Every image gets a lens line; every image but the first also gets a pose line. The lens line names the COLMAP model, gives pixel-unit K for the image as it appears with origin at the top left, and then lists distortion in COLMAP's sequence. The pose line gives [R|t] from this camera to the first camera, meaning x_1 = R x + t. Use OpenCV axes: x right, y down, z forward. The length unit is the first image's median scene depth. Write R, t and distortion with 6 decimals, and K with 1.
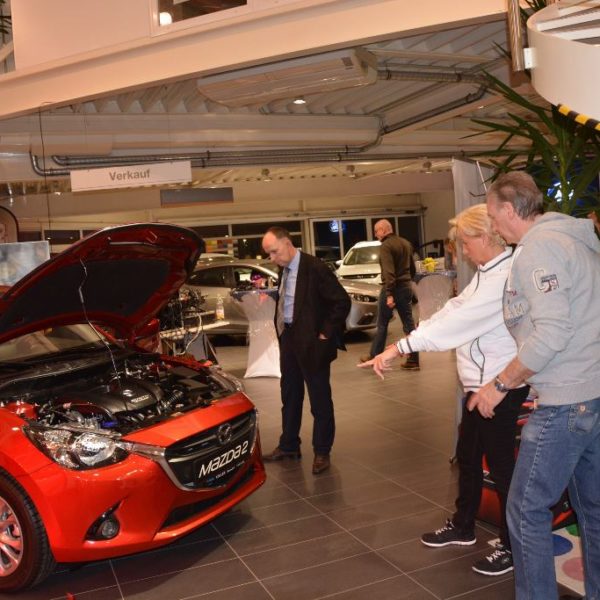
lens RADIAL K [[701.2, 0, 299.4], [0, 701.2, 299.5], [0, 0, 1]] dist [-0.130316, 0.000000]
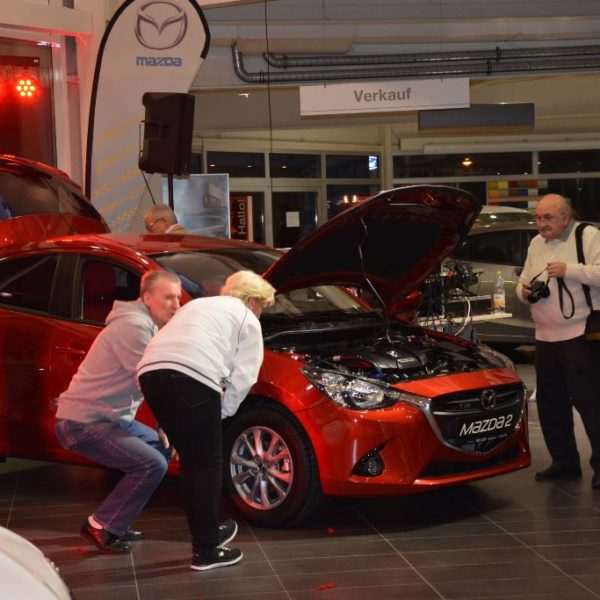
lens RADIAL K [[1367.4, 0, 299.5], [0, 1367.4, 298.9], [0, 0, 1]] dist [0.095810, 0.000000]
pose [[0.963287, 0.065594, -0.260338, 0.110892], [-0.064516, 0.997836, 0.012691, 0.033965], [0.260607, 0.004571, 0.965434, -0.799893]]
